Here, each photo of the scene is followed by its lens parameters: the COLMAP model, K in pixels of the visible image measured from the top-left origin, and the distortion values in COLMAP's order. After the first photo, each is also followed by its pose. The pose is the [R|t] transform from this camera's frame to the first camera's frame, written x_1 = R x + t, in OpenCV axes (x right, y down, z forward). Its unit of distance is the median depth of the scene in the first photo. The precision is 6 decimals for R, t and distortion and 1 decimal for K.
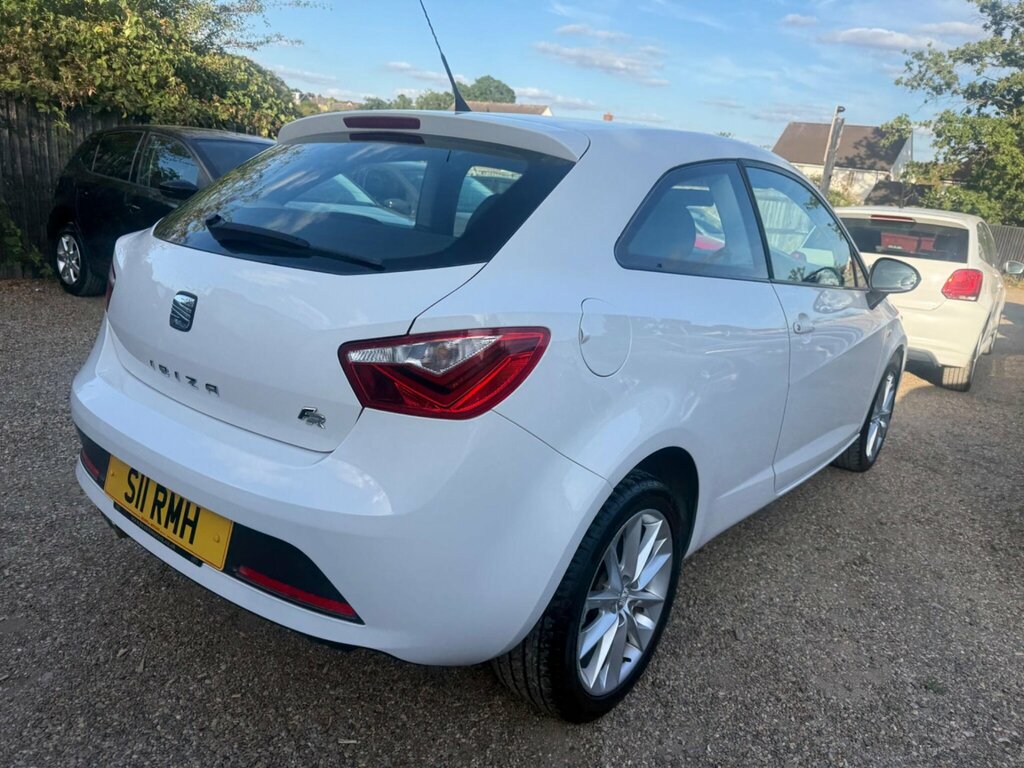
lens RADIAL K [[730.9, 0, 503.1], [0, 730.9, 387.0], [0, 0, 1]] dist [-0.002821, -0.003300]
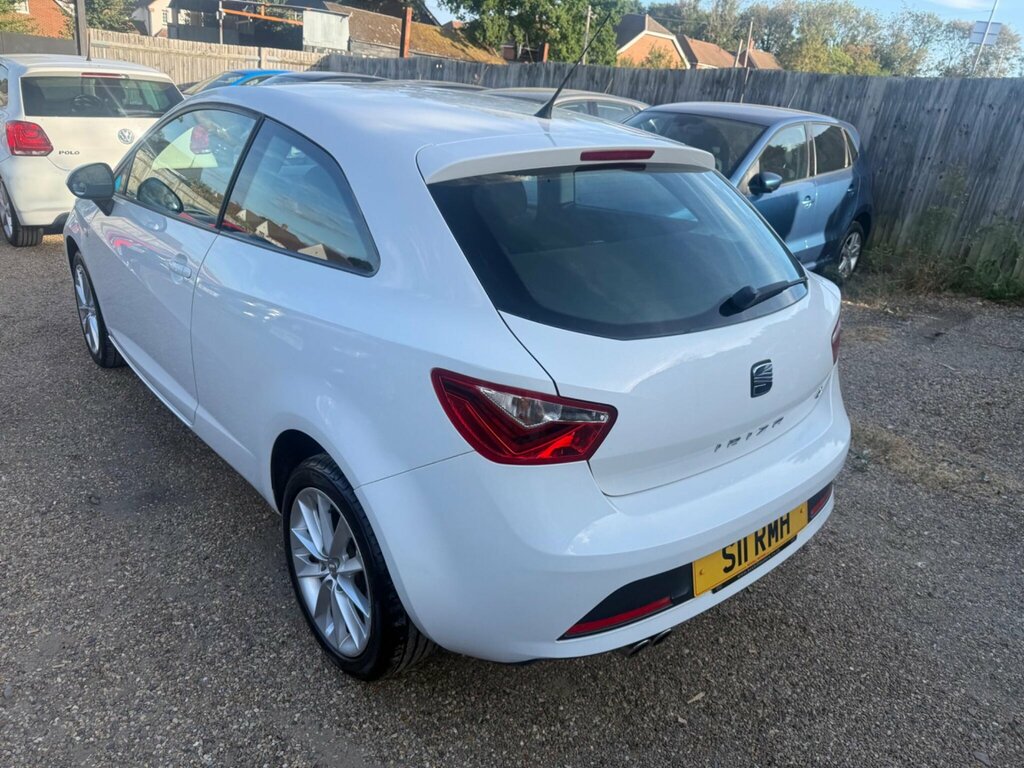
lens RADIAL K [[726.9, 0, 509.0], [0, 726.9, 381.3], [0, 0, 1]] dist [0.003011, -0.009104]
pose [[0.188683, -0.446200, 0.874817, -0.887167], [0.194654, 0.890136, 0.412030, -0.378508], [-0.962553, 0.092543, 0.254808, 0.652829]]
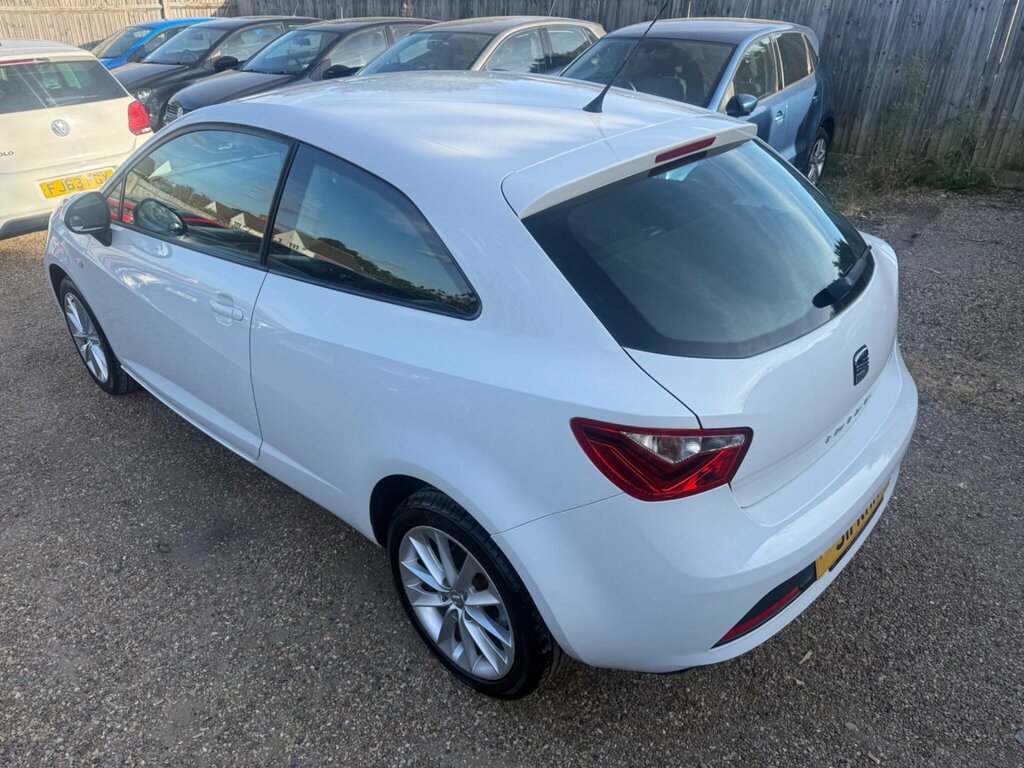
lens RADIAL K [[724.4, 0, 516.1], [0, 724.4, 382.9], [0, 0, 1]] dist [0.003927, -0.008544]
pose [[0.056320, -0.557374, 0.828349, -0.851536], [0.274422, 0.806353, 0.523915, -0.493125], [-0.959959, 0.197810, 0.198370, 0.777378]]
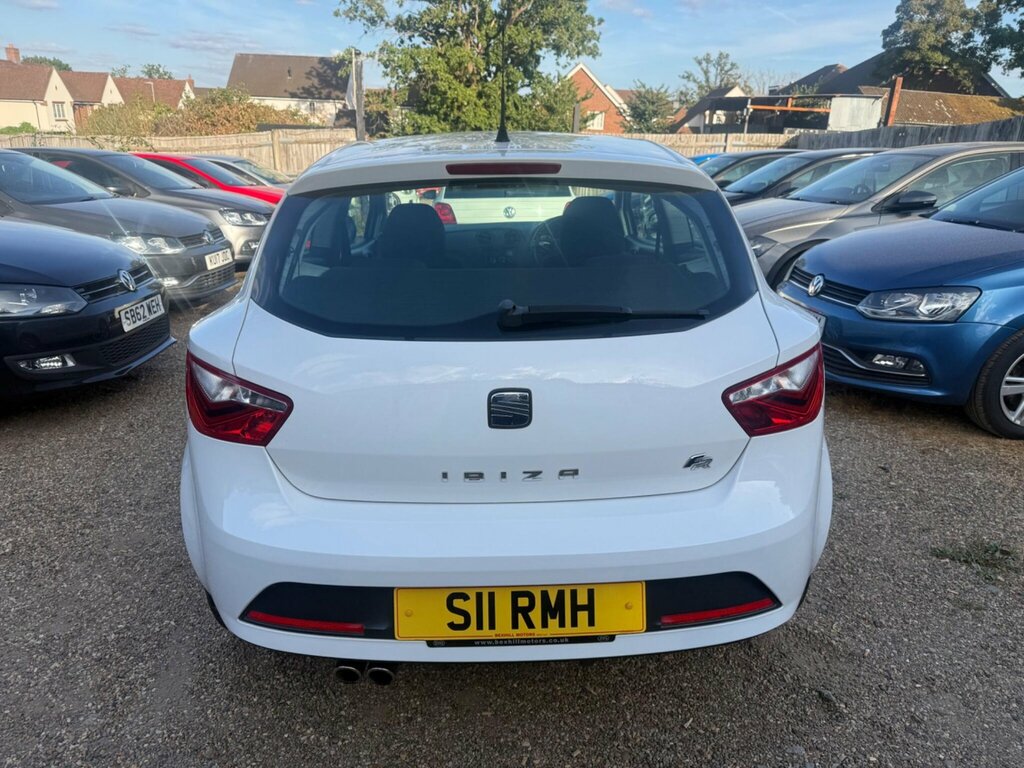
lens RADIAL K [[732.5, 0, 518.1], [0, 732.5, 384.6], [0, 0, 1]] dist [0.004736, -0.010301]
pose [[0.754375, -0.284762, 0.591464, -0.584065], [0.236365, 0.958407, 0.159959, -0.167376], [-0.612413, 0.019133, 0.790306, 0.151820]]
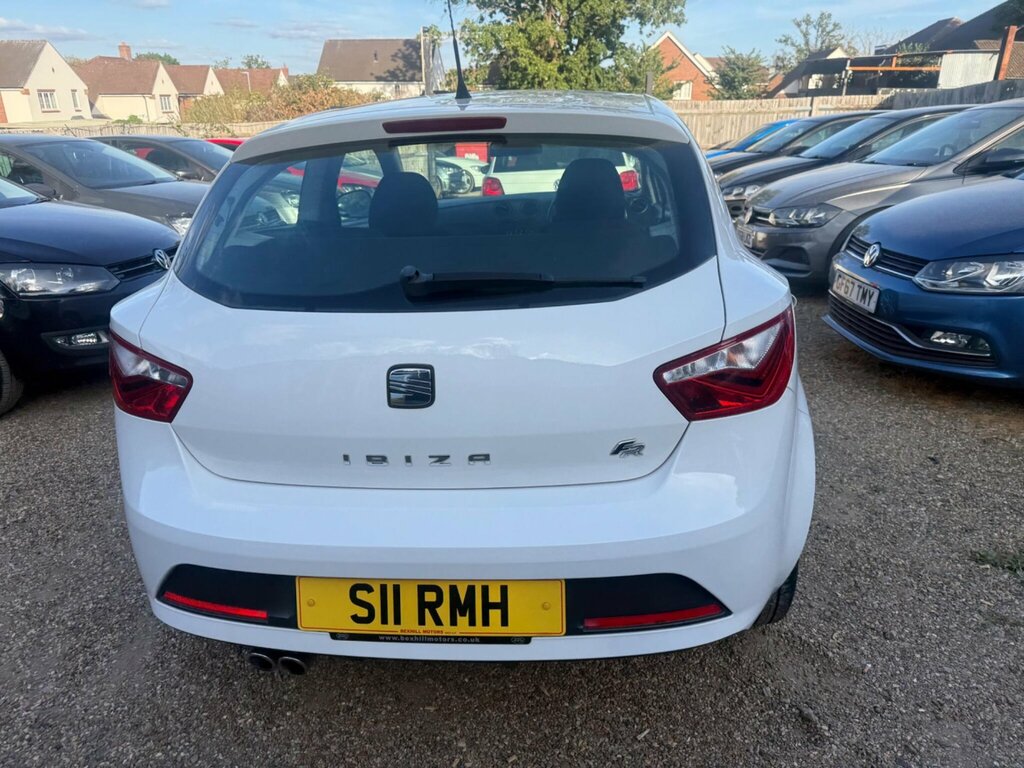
lens RADIAL K [[732.1, 0, 504.6], [0, 732.1, 386.0], [0, 0, 1]] dist [0.004910, -0.010236]
pose [[0.828599, -0.293904, 0.476491, -0.450857], [0.249474, 0.955781, 0.155708, -0.124783], [-0.501184, -0.010147, 0.865281, 0.123919]]
